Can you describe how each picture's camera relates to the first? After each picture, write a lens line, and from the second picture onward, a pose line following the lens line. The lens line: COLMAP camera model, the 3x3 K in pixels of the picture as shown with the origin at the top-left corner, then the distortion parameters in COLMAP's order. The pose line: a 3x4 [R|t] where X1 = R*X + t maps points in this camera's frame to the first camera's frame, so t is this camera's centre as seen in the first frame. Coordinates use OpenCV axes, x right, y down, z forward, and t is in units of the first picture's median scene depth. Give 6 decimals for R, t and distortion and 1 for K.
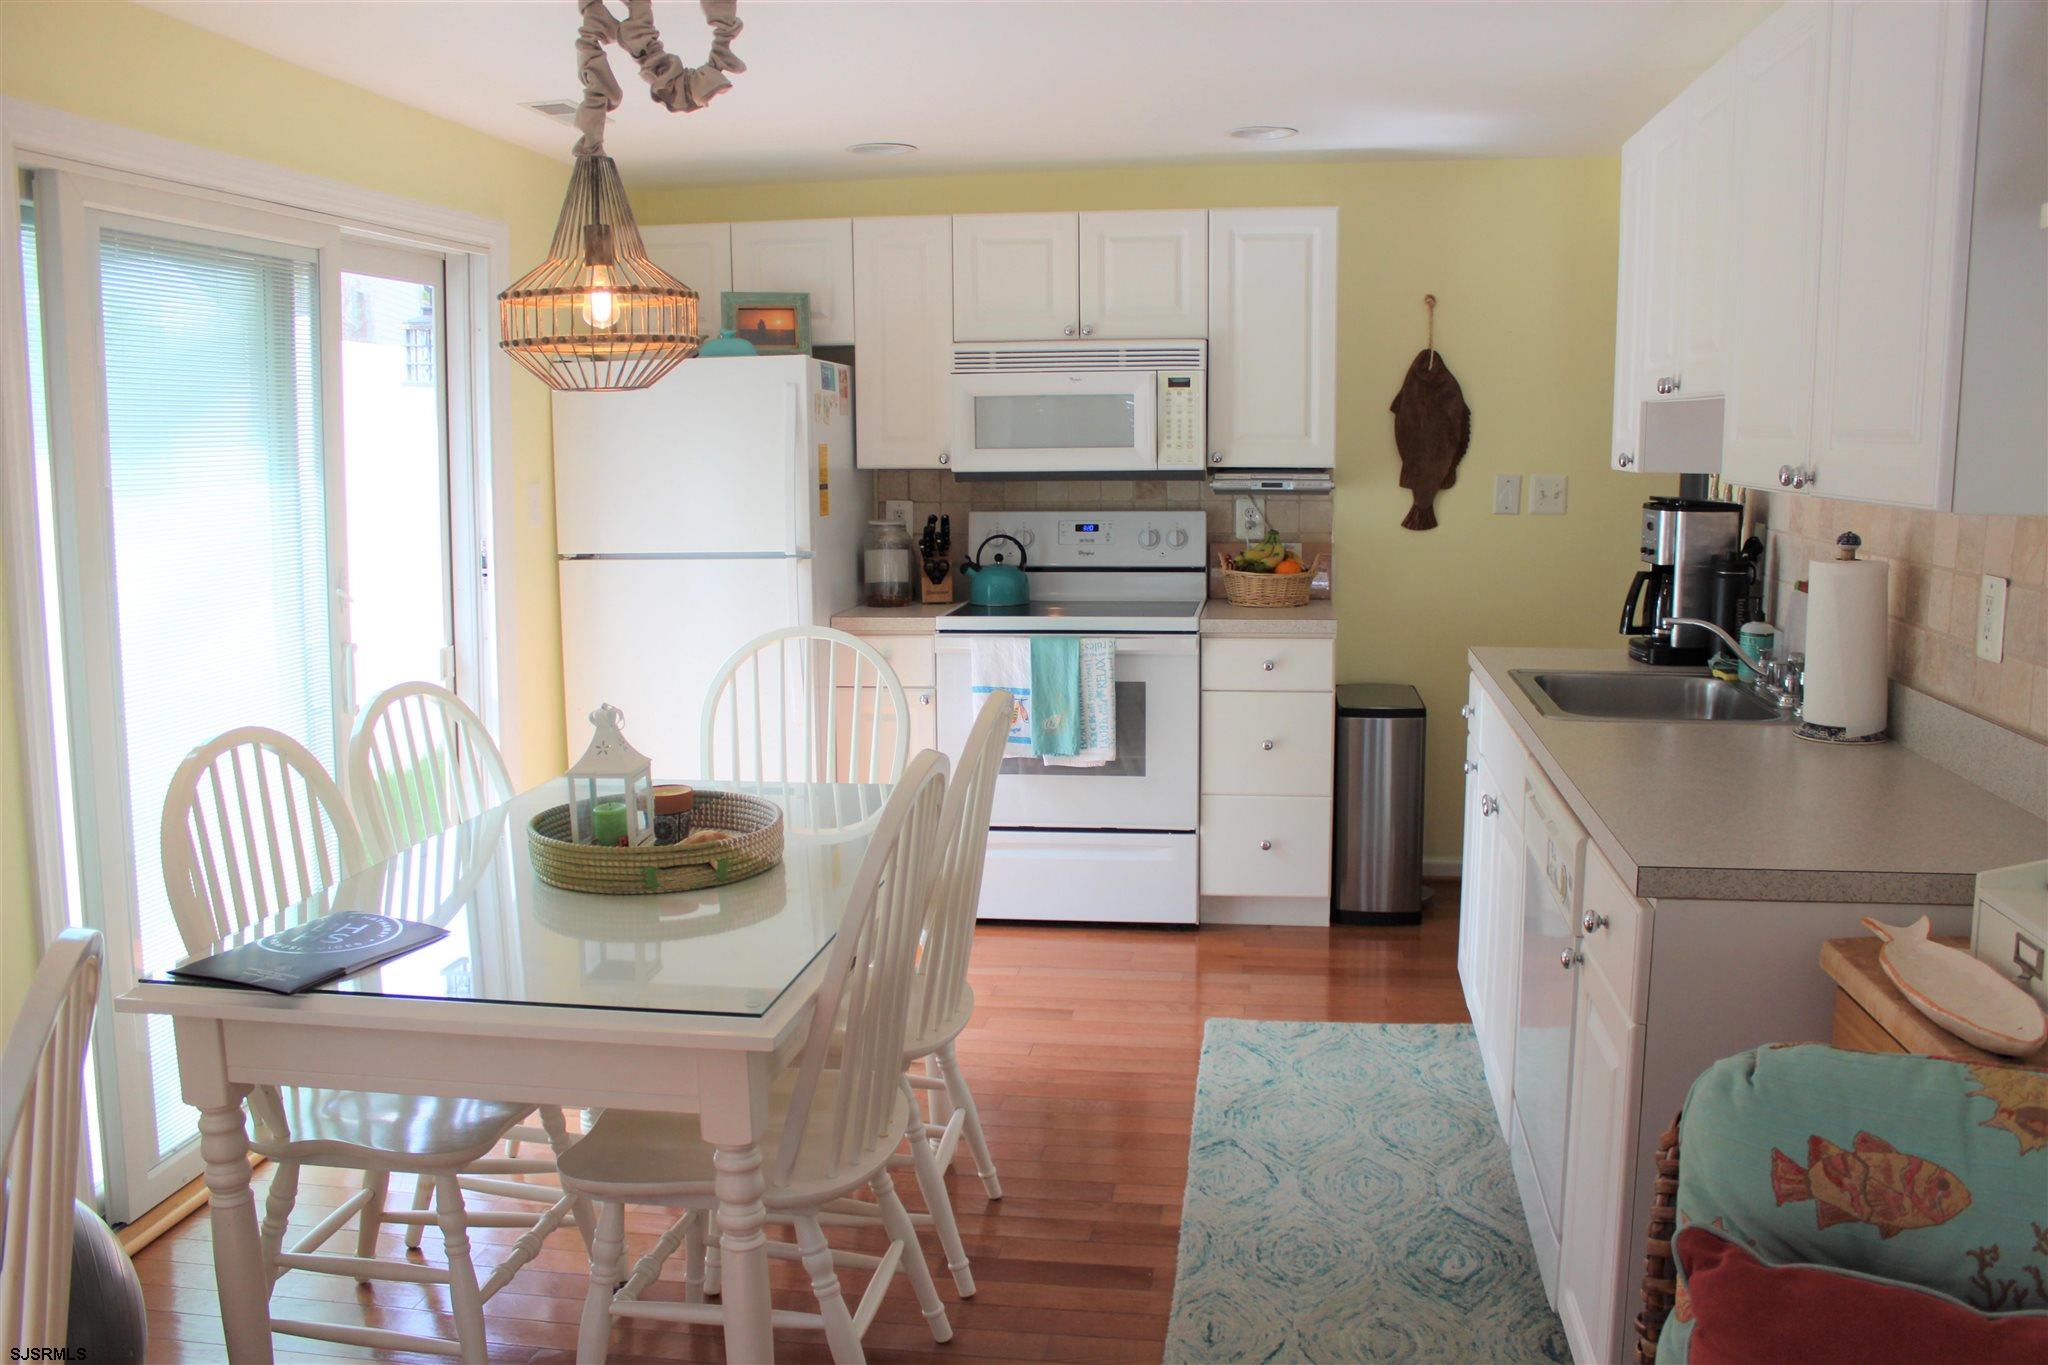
lens RADIAL K [[1703.2, 0, 1037.3], [0, 1703.2, 684.9], [0, 0, 1]] dist [-0.157957, 0.140134]
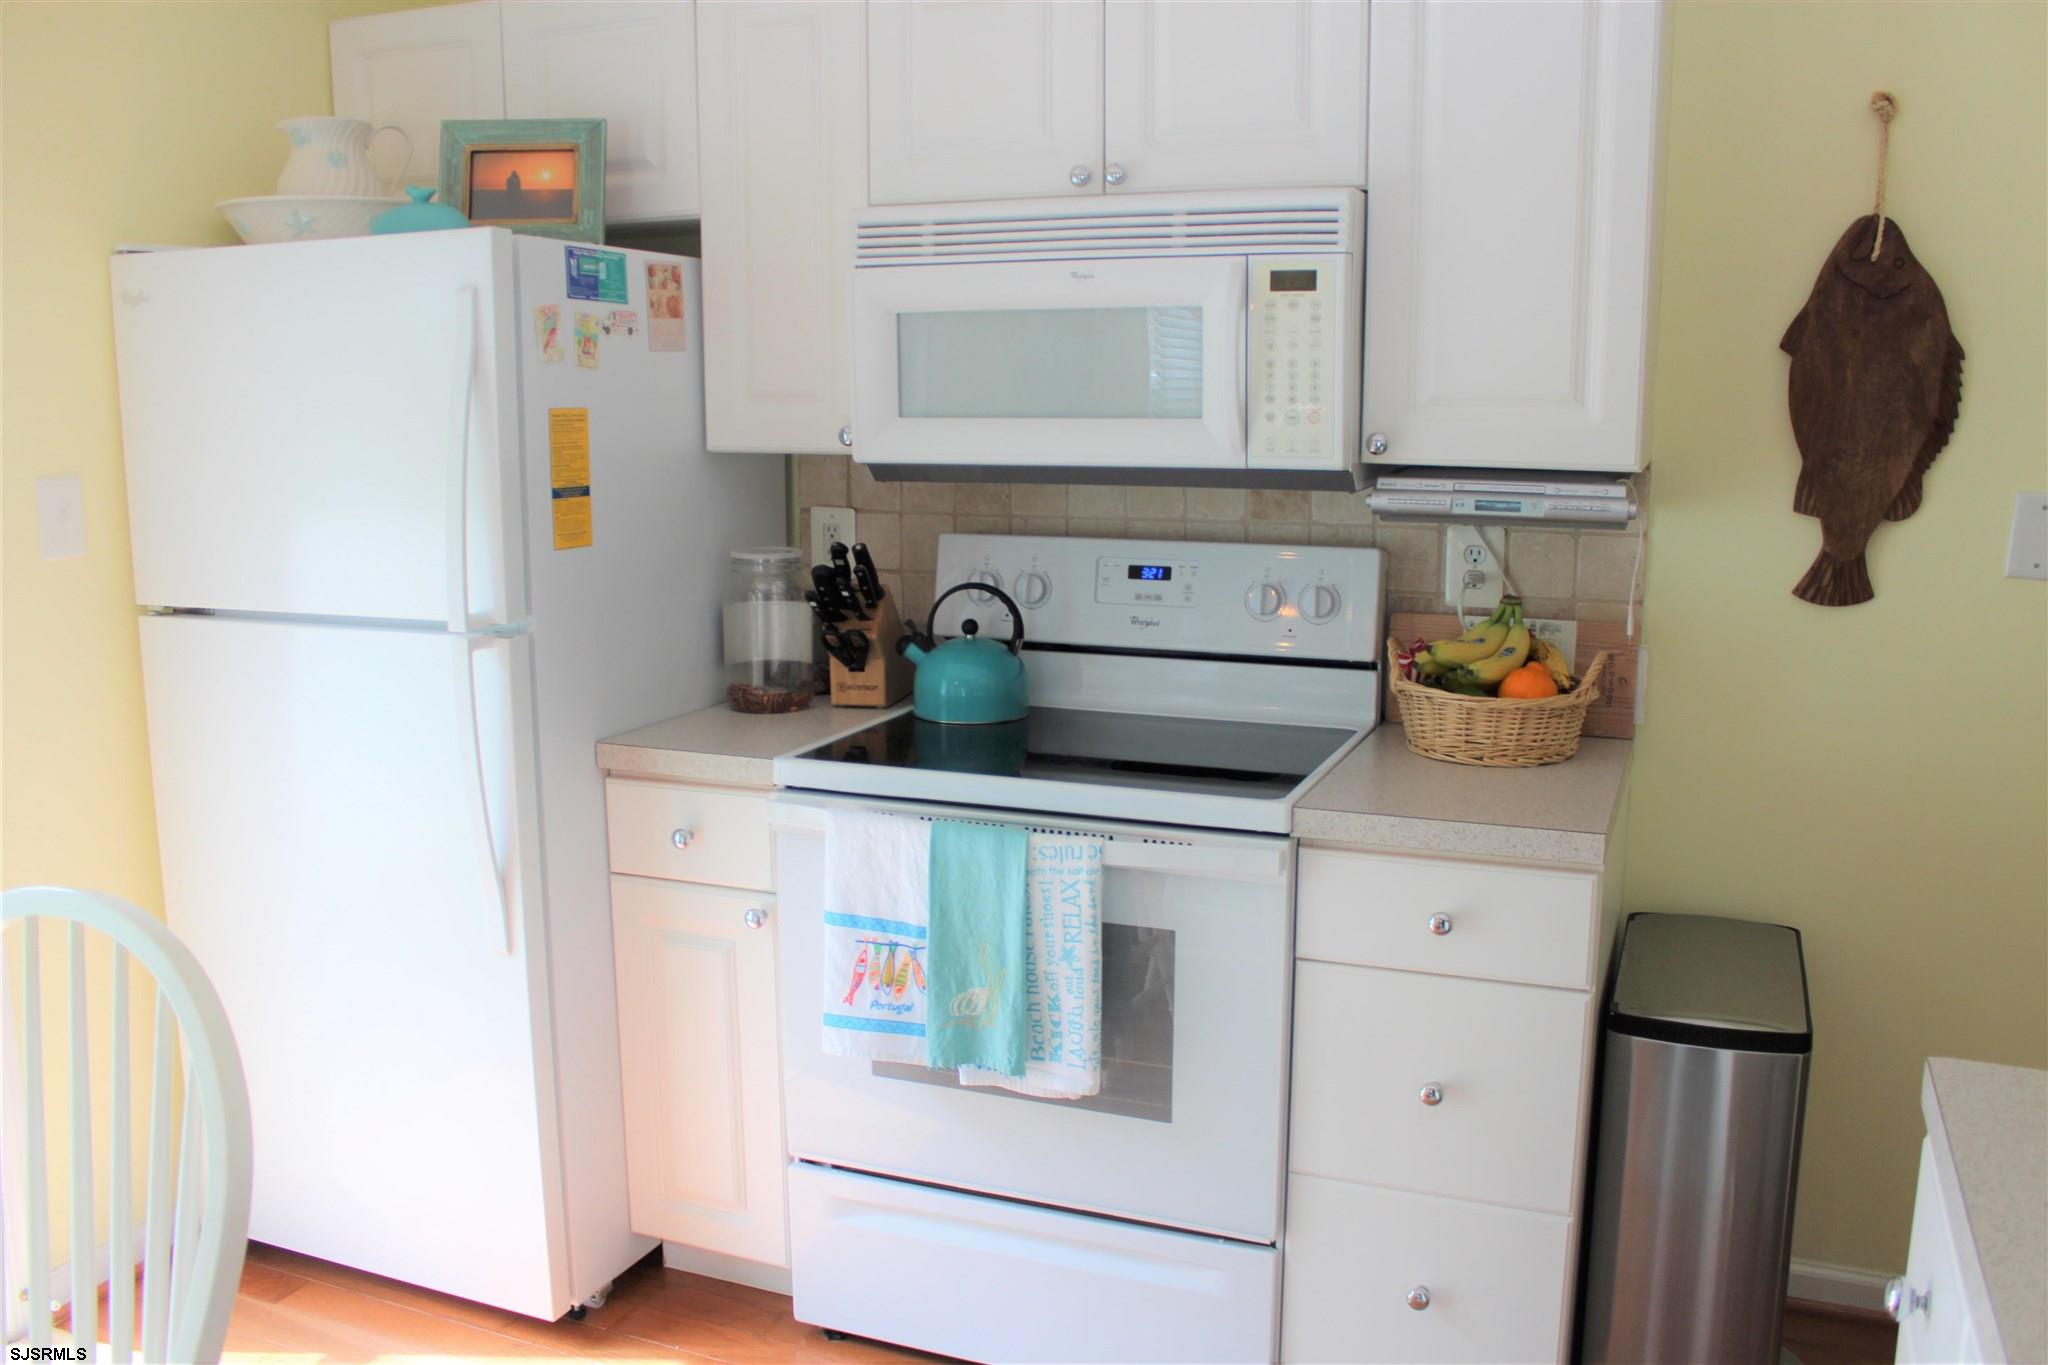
lens RADIAL K [[1703.2, 0, 1037.3], [0, 1703.2, 684.9], [0, 0, 1]] dist [-0.157957, 0.140134]
pose [[0.969321, 0.050163, -0.240624, 0.129710], [-0.043037, 0.998468, 0.034785, -0.079755], [0.242000, -0.023362, 0.969995, 0.524226]]
